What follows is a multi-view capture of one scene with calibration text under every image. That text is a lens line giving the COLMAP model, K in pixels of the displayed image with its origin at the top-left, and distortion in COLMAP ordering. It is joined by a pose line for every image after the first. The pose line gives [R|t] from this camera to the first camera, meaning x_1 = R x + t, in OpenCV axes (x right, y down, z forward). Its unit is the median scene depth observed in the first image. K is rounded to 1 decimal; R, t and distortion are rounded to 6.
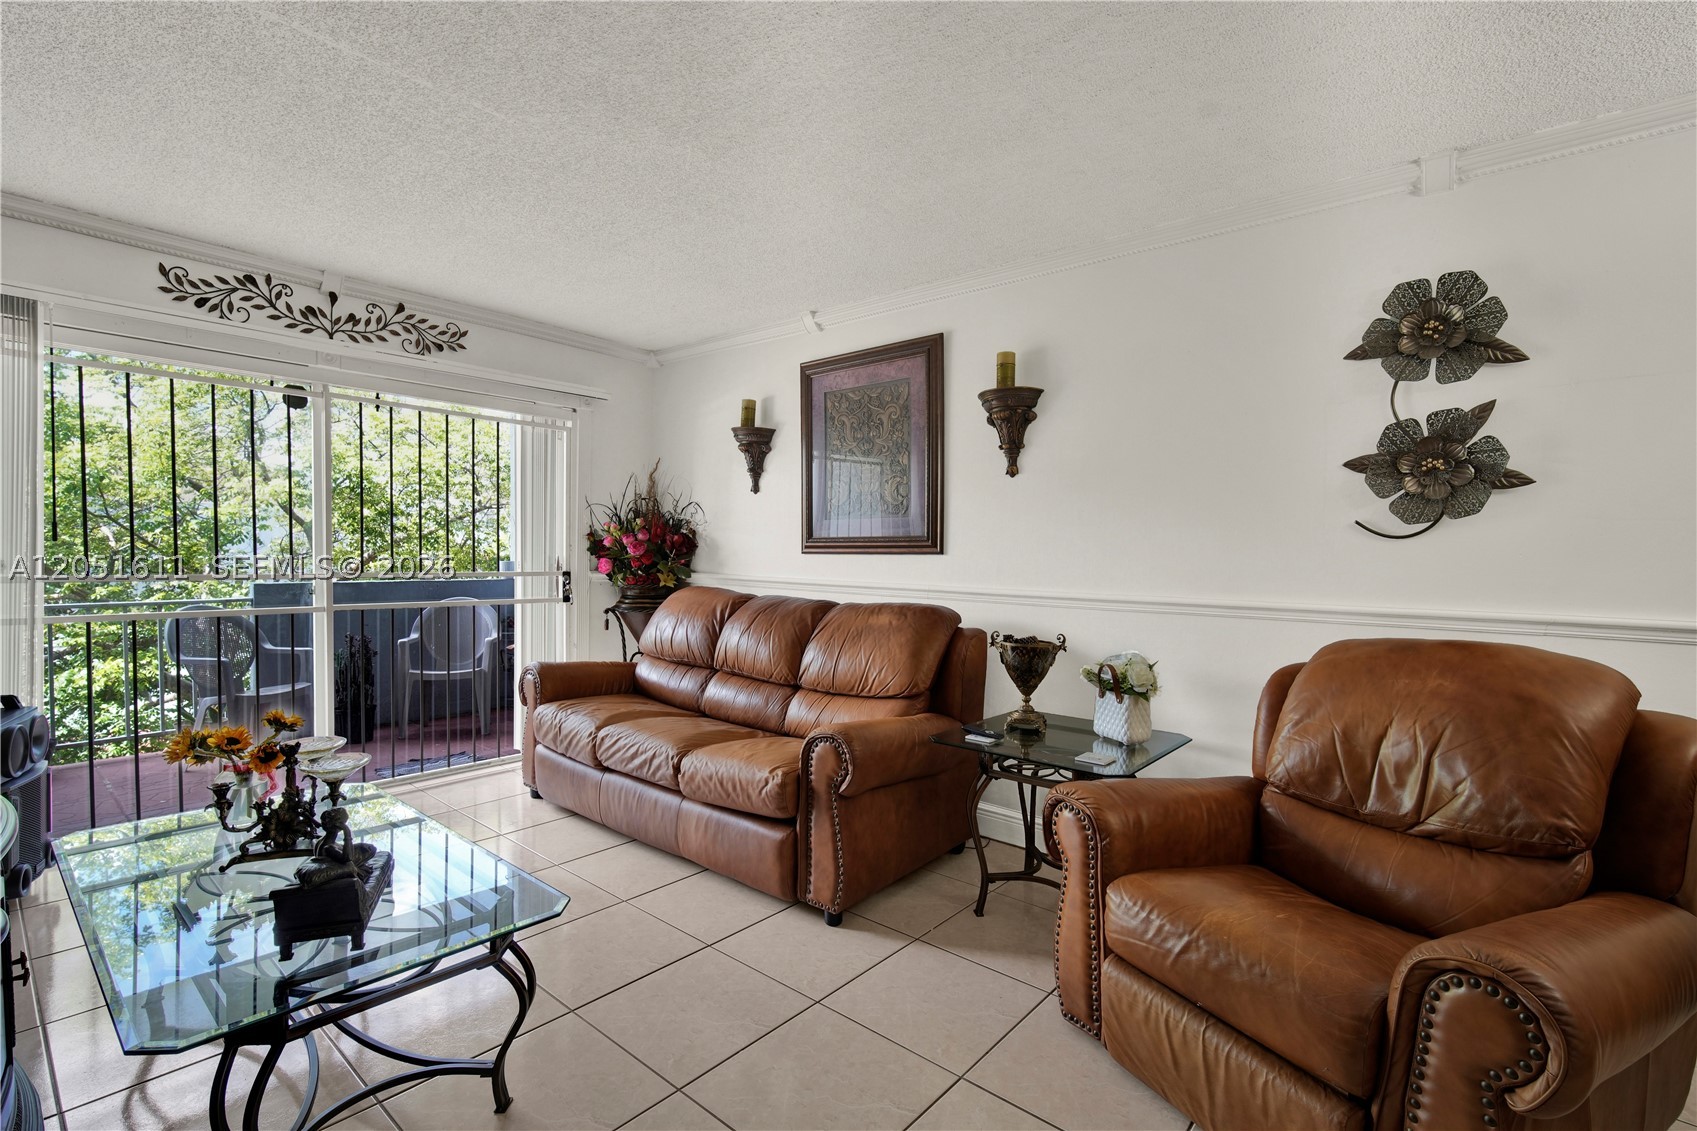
lens RADIAL K [[752.7, 0, 860.7], [0, 752.7, 571.6], [0, 0, 1]] dist [-0.015620, 0.000189]
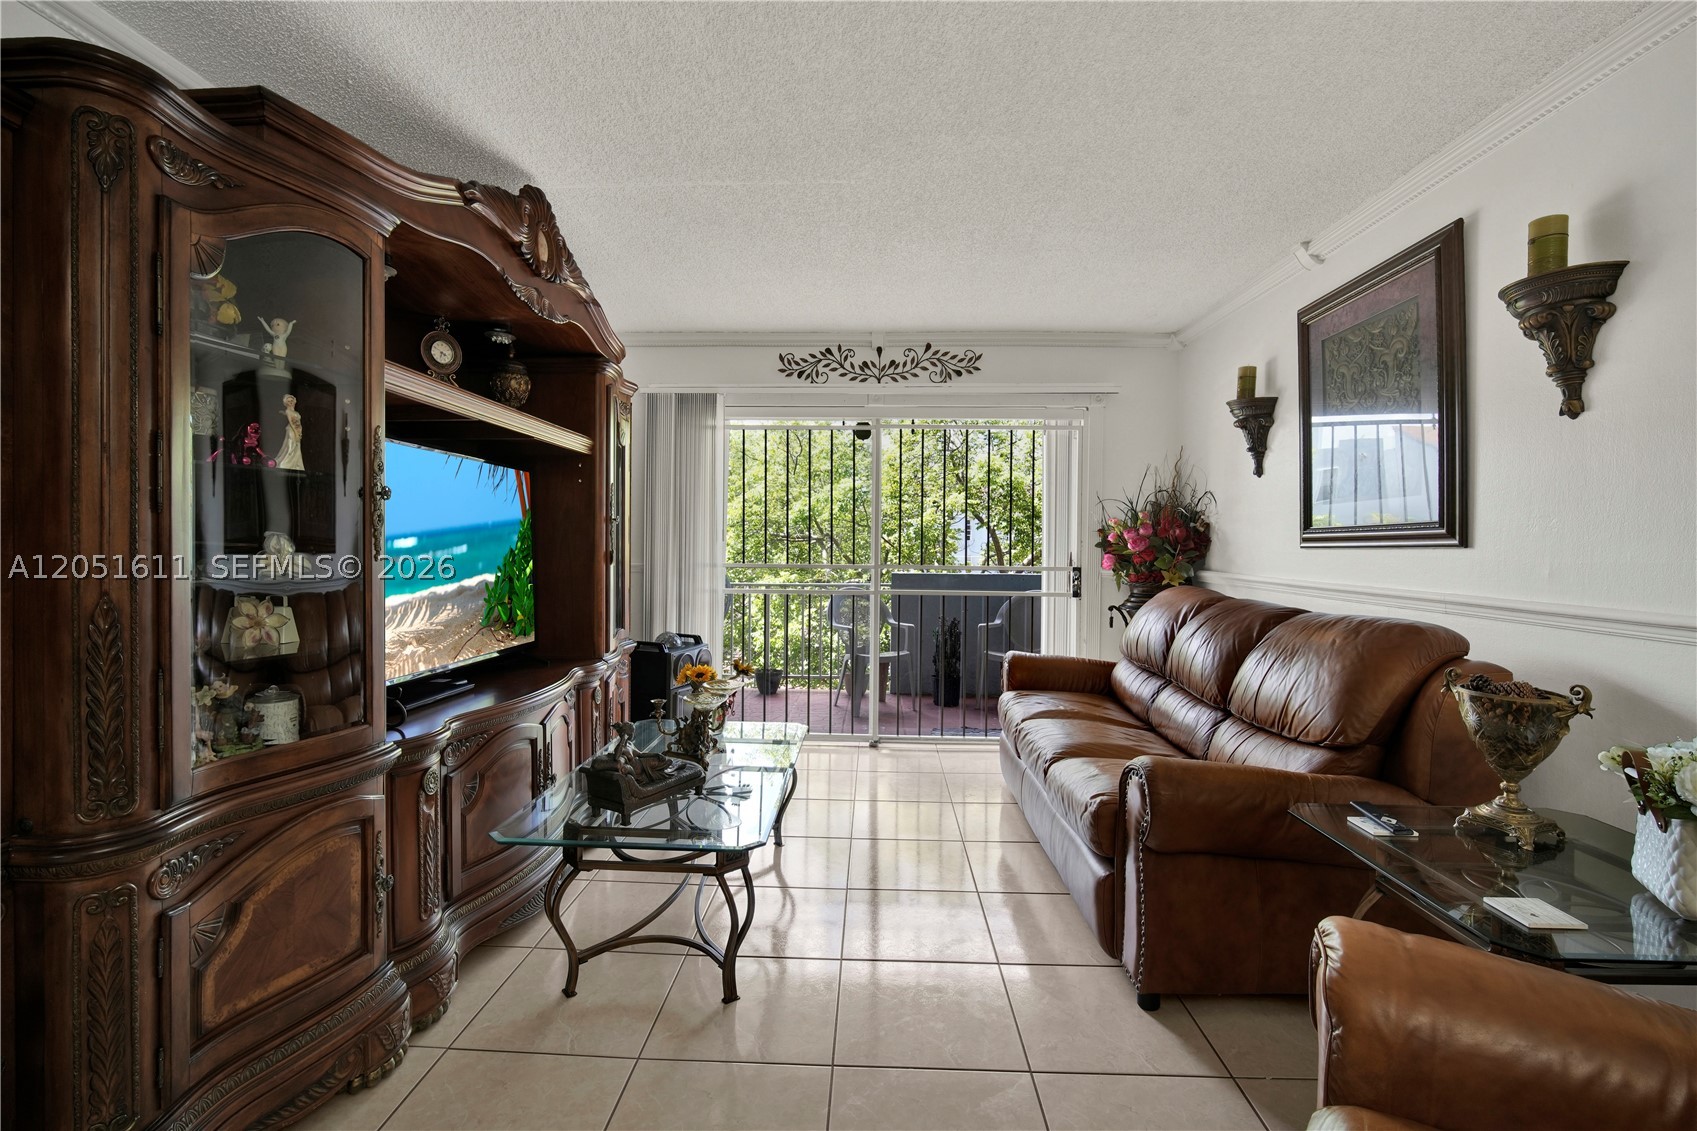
lens RADIAL K [[752.7, 0, 868.7], [0, 752.7, 544.0], [0, 0, 1]] dist [-0.015620, 0.000189]
pose [[0.627617, -0.008869, -0.778472, 0.271582], [-0.018755, 0.999473, -0.026508, 0.000949], [0.778297, 0.031238, 0.627119, 0.168311]]
